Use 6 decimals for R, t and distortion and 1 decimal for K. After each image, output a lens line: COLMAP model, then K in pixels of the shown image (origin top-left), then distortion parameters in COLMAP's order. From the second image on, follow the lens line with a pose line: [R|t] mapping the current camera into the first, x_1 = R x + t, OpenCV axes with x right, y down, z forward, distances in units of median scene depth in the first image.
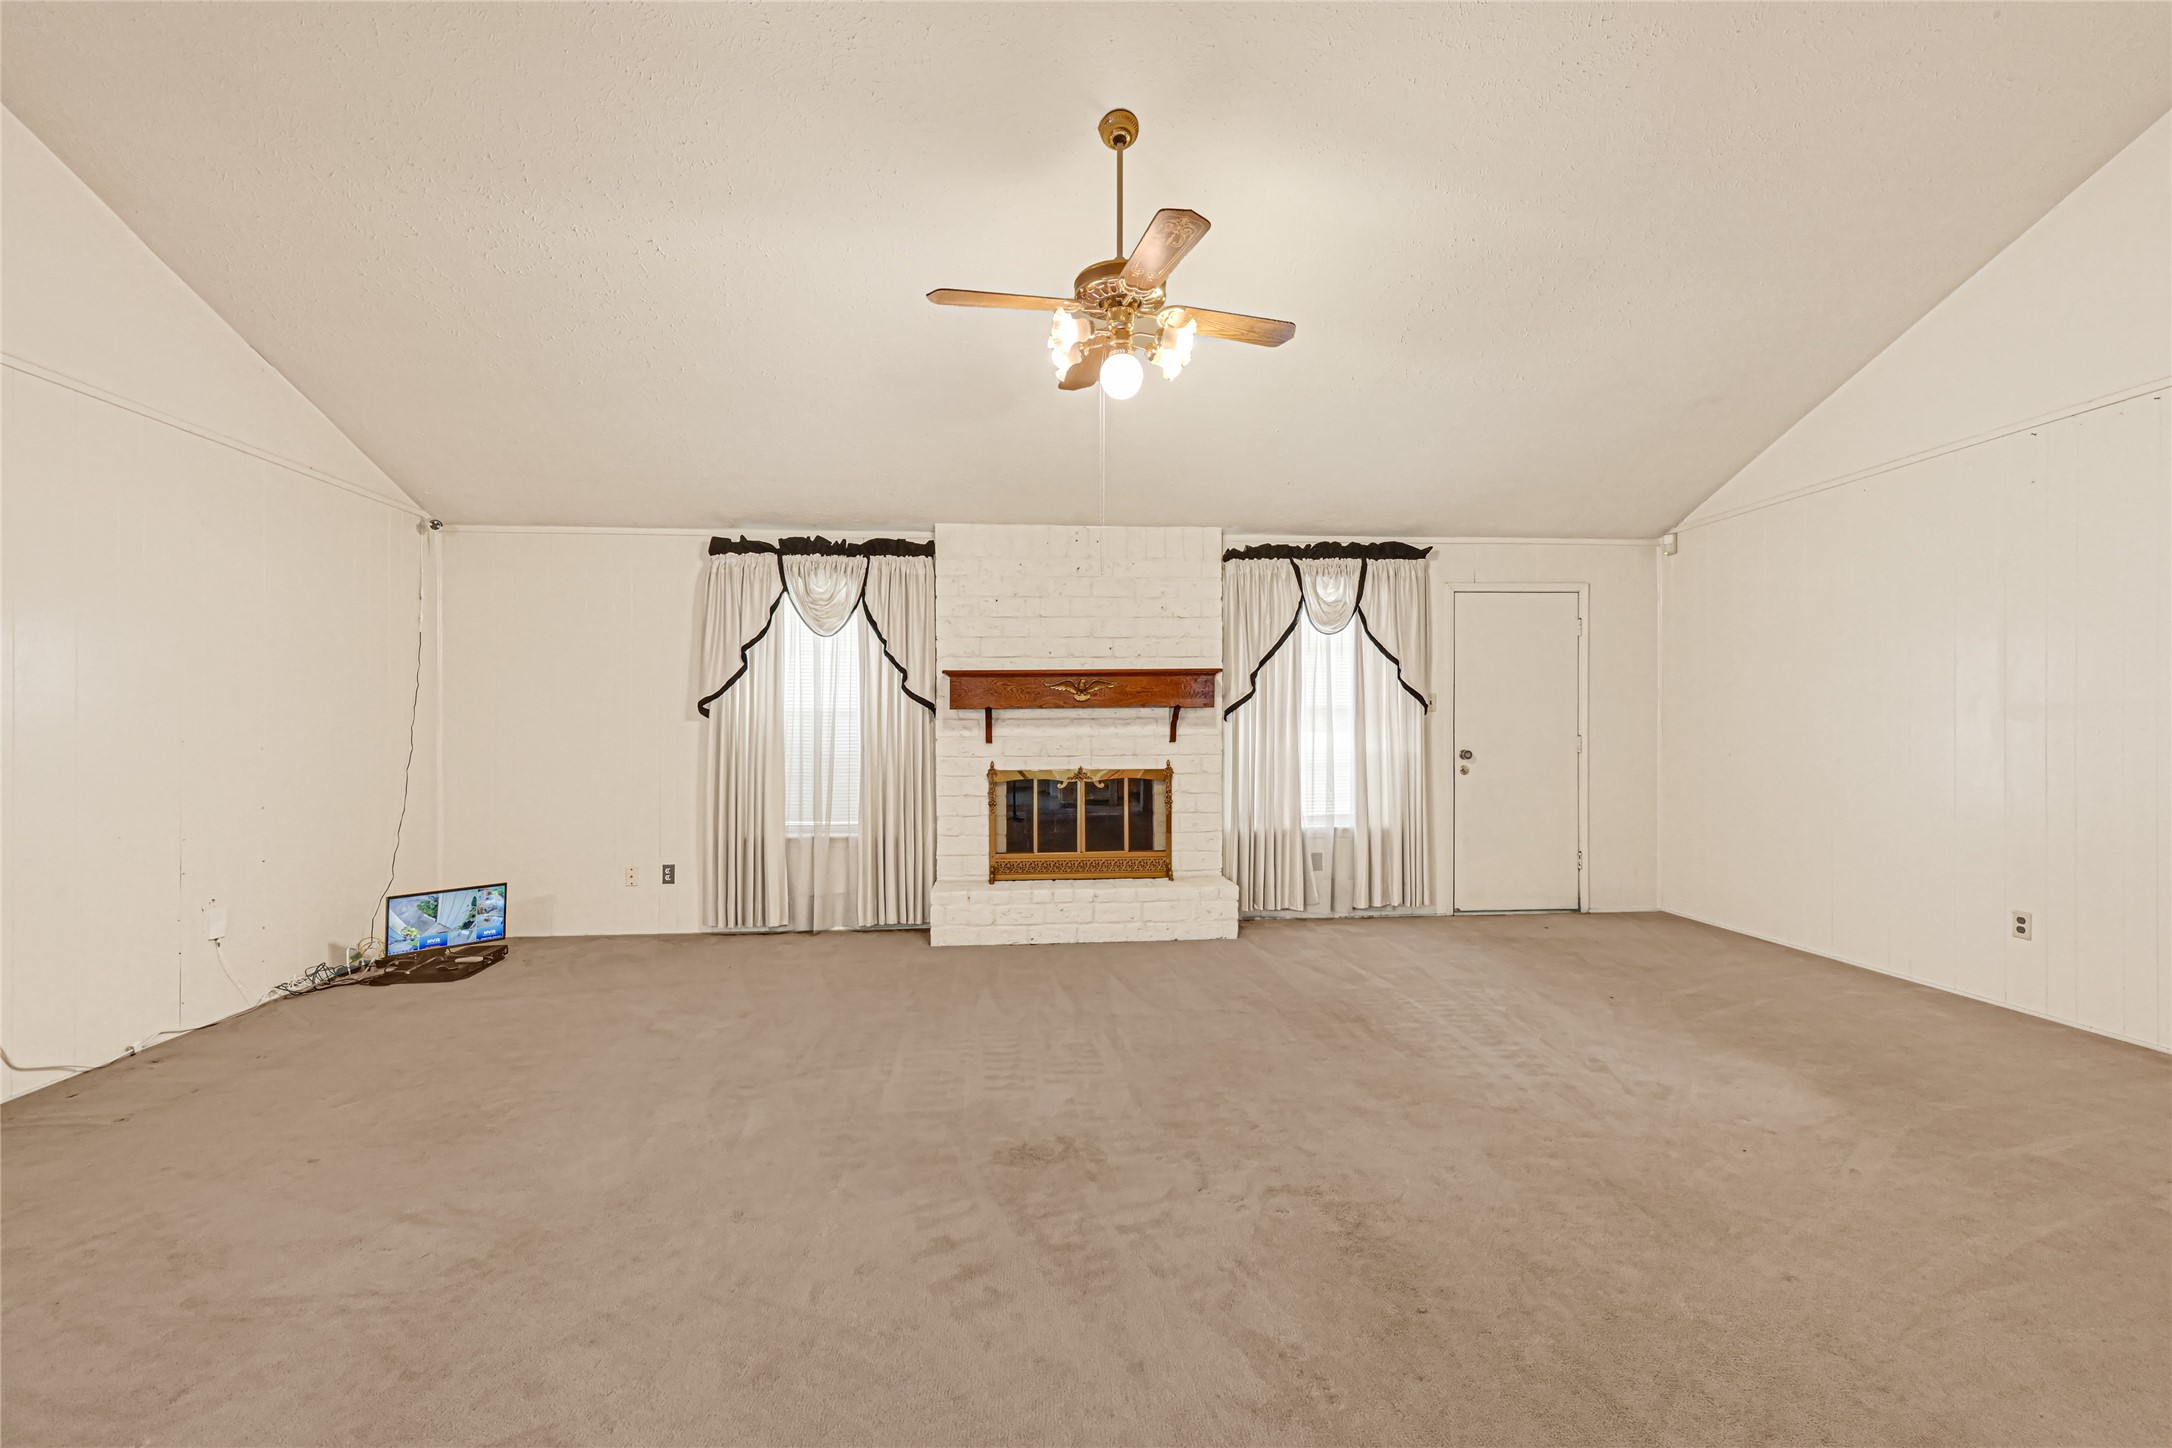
lens RADIAL K [[908.5, 0, 1091.1], [0, 908.5, 729.7], [0, 0, 1]] dist [-0.002092, 0.001731]
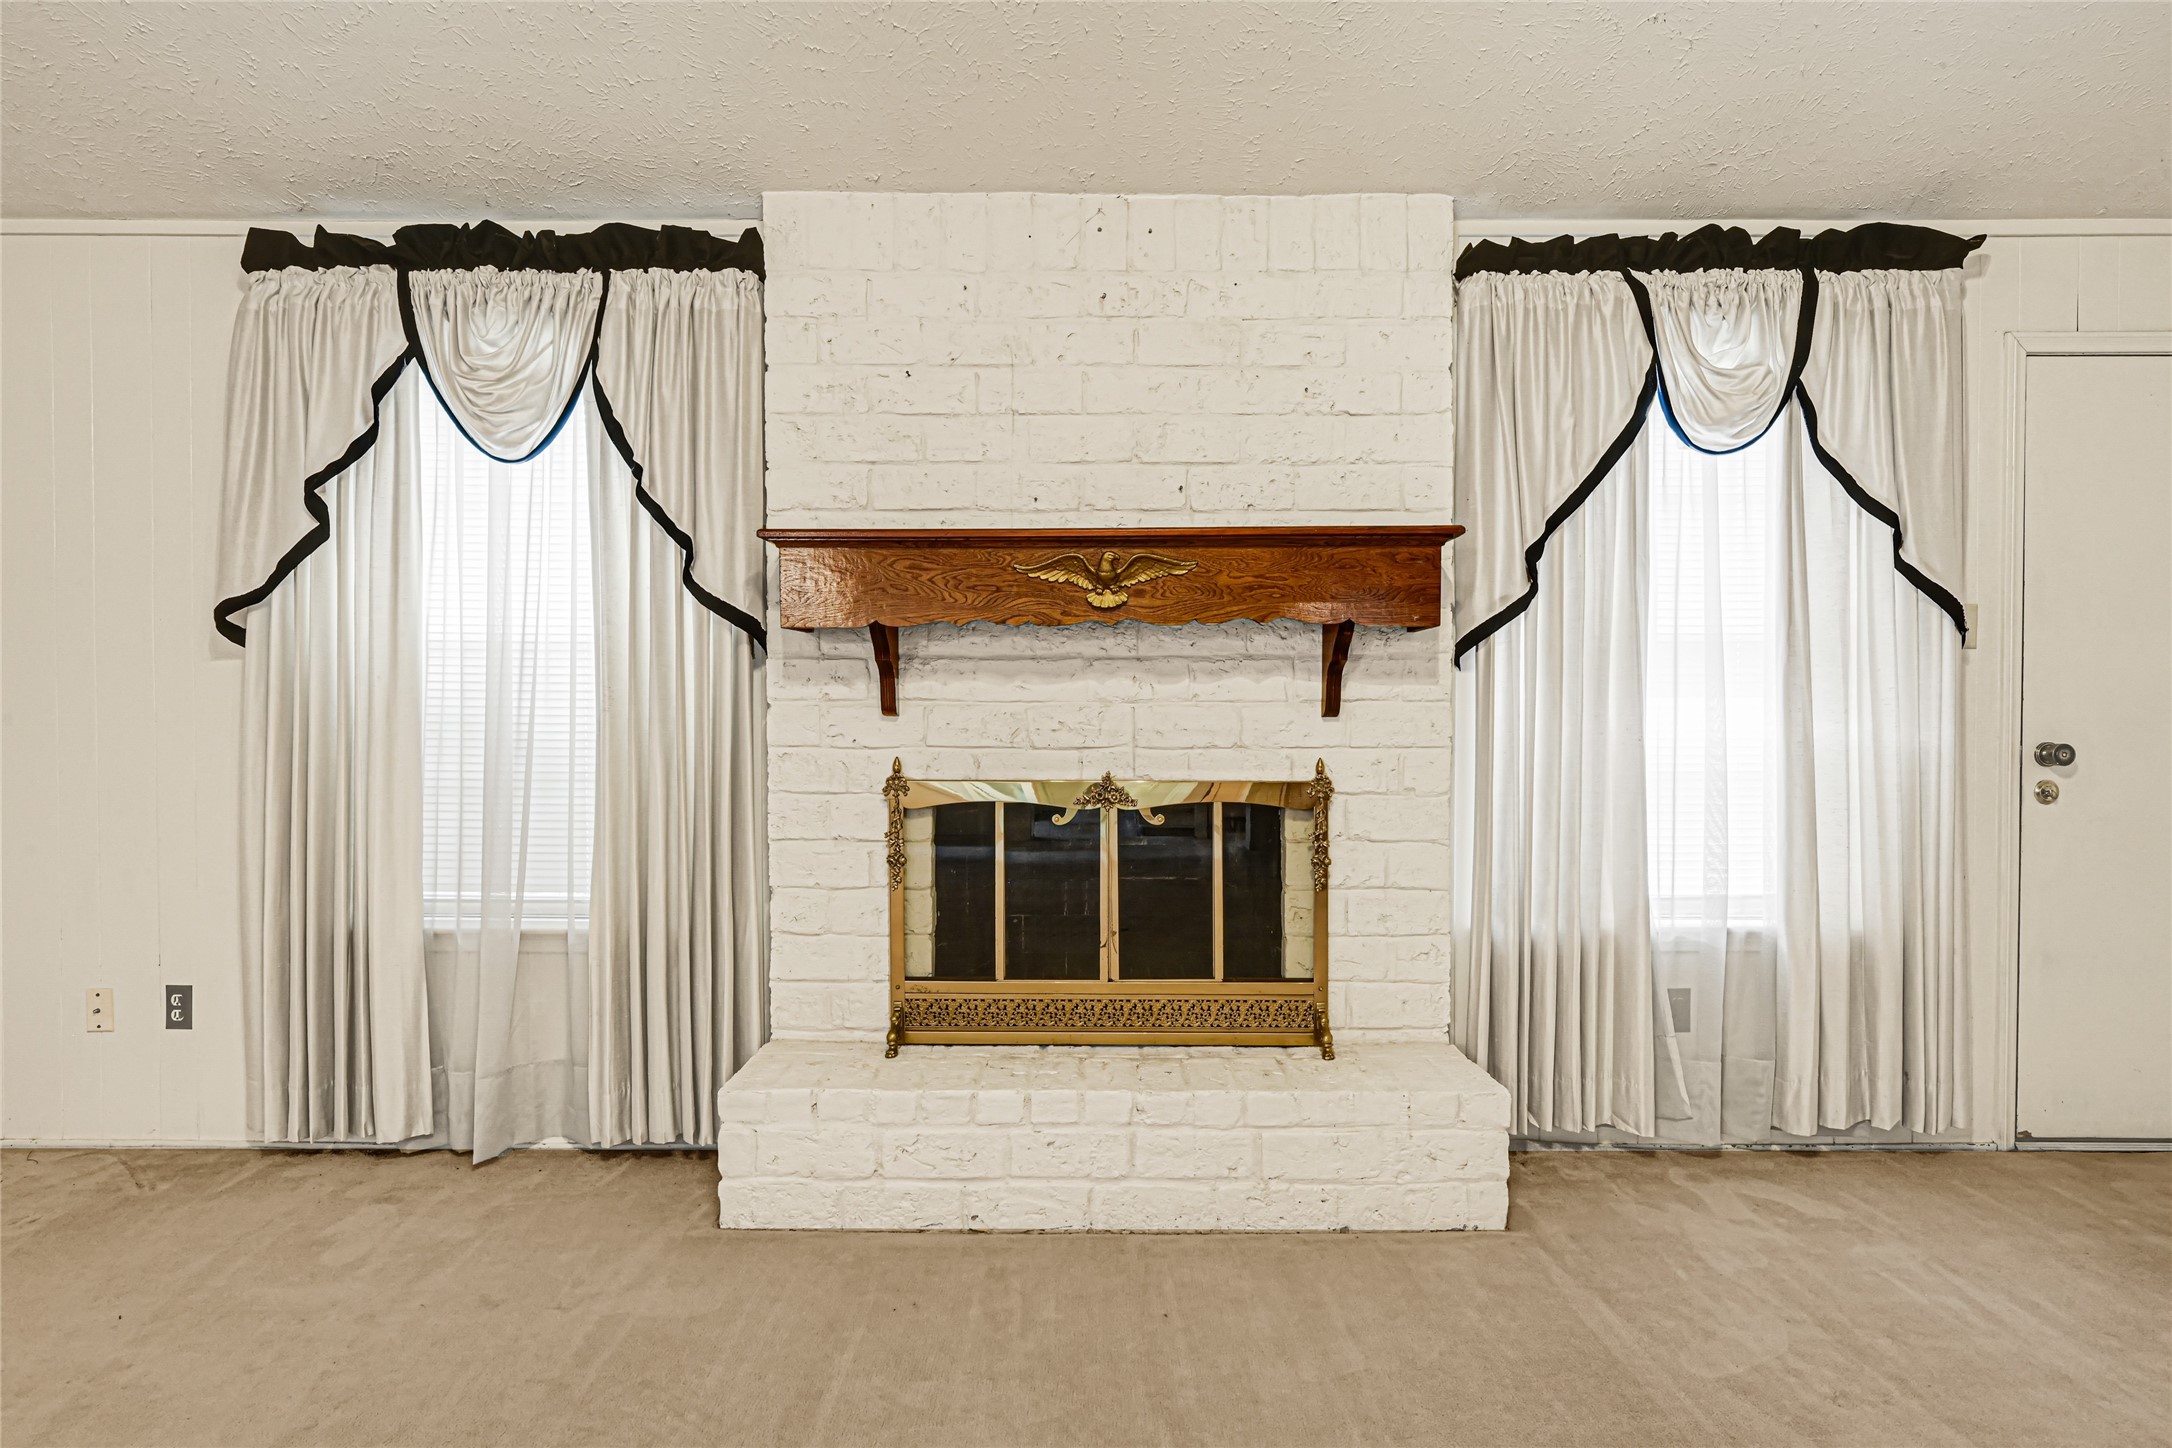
lens RADIAL K [[1111.1, 0, 1097.4], [0, 1111.1, 688.1], [0, 0, 1]] dist [0.002742, -0.000427]
pose [[0.996669, 0.004881, -0.081410, 0.024966], [-0.007874, 0.999303, -0.036491, 0.019915], [0.081175, 0.037011, 0.996012, 0.490750]]
